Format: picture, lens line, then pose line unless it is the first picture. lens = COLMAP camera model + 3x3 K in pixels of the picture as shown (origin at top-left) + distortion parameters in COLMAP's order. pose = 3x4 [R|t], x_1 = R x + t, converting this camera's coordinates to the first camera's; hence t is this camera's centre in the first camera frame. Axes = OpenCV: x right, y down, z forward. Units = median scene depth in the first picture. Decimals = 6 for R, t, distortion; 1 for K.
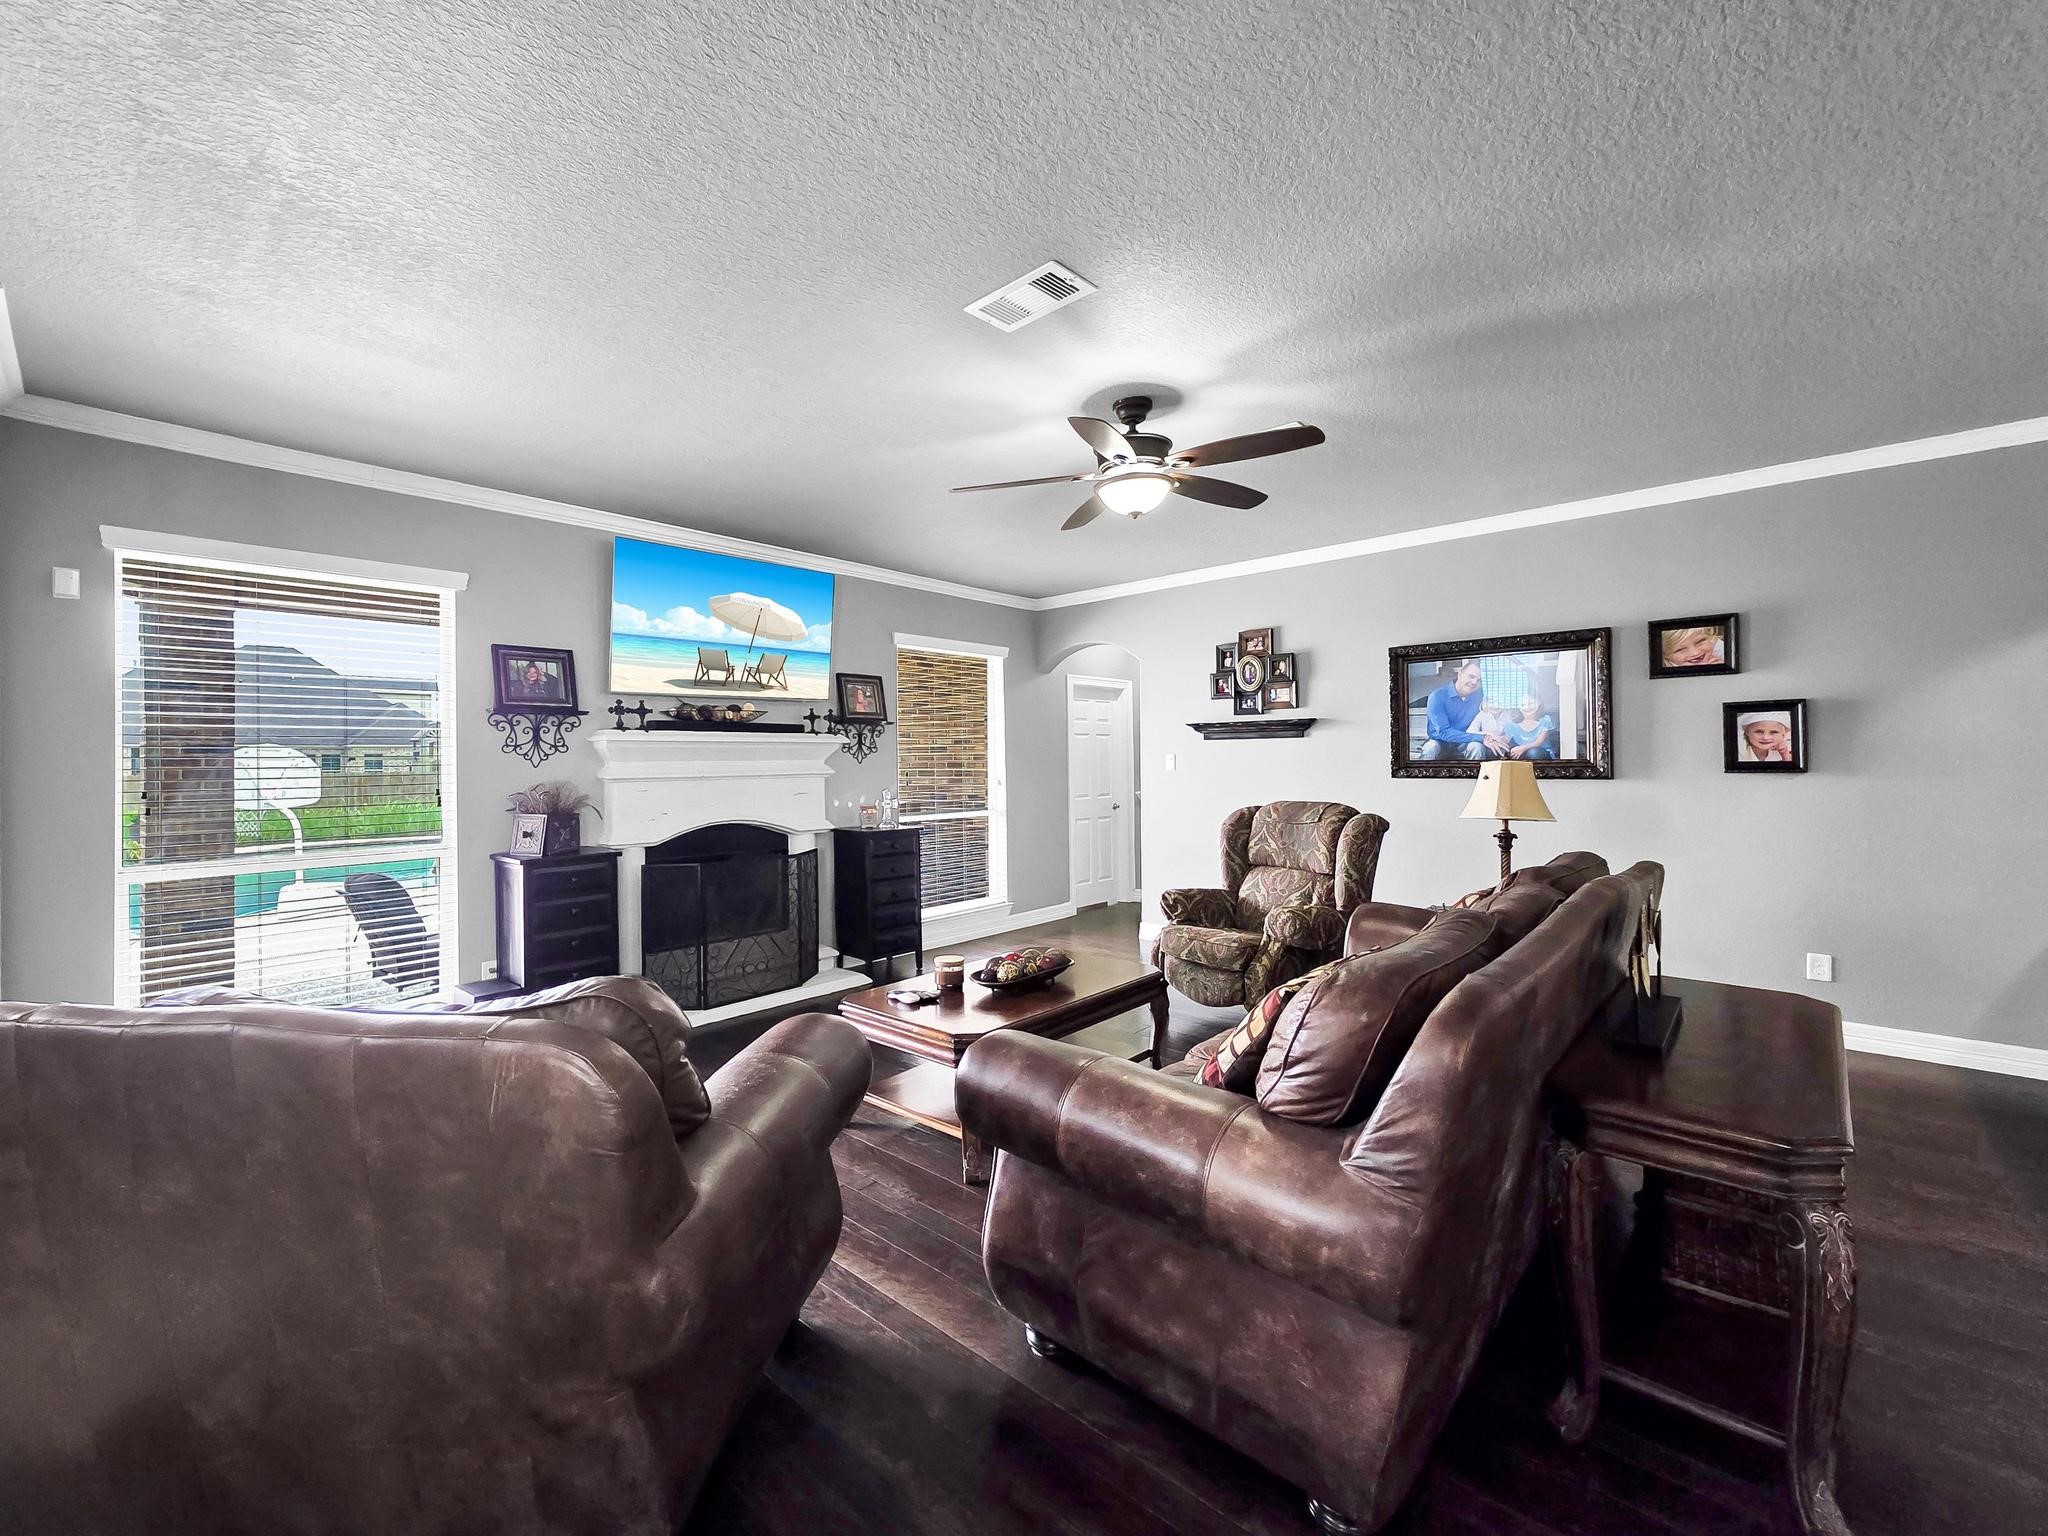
lens RADIAL K [[823.2, 0, 1024.0], [0, 823.2, 768.0], [0, 0, 1]] dist [-0.000766, -0.000095]
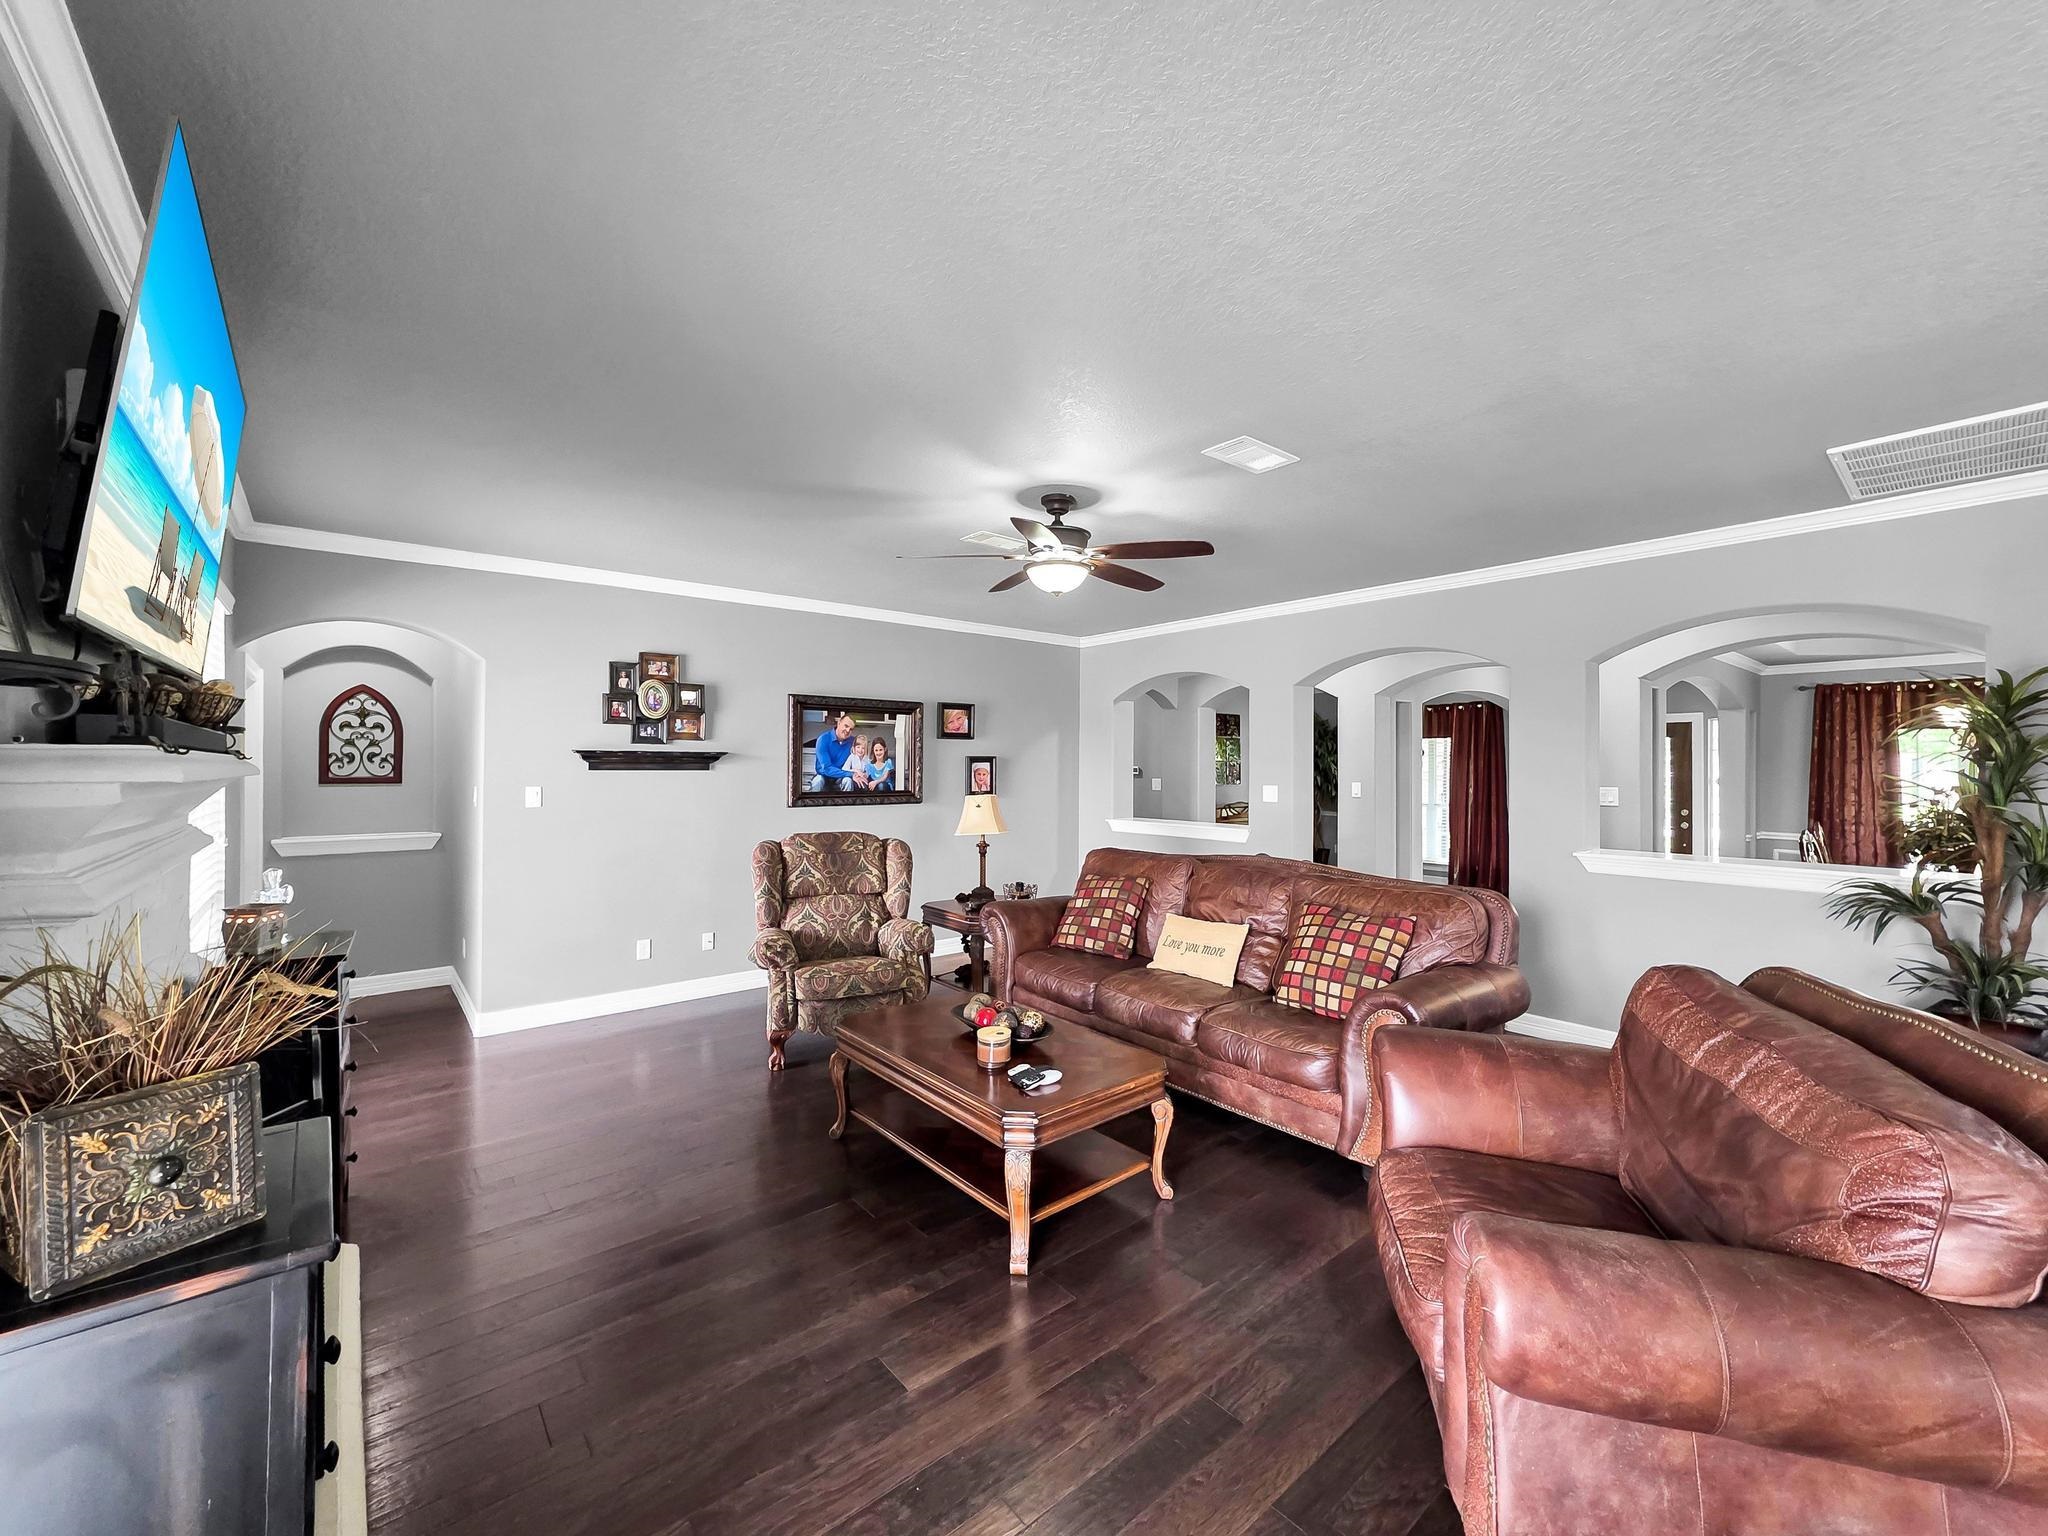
lens RADIAL K [[823.2, 0, 1024.0], [0, 823.2, 768.0], [0, 0, 1]] dist [-0.000766, -0.000095]
pose [[0.113512, 0.009793, 0.993488, -0.687322], [0.008266, 0.999908, -0.010800, -0.029867], [-0.993502, 0.009438, 0.113421, 0.580856]]
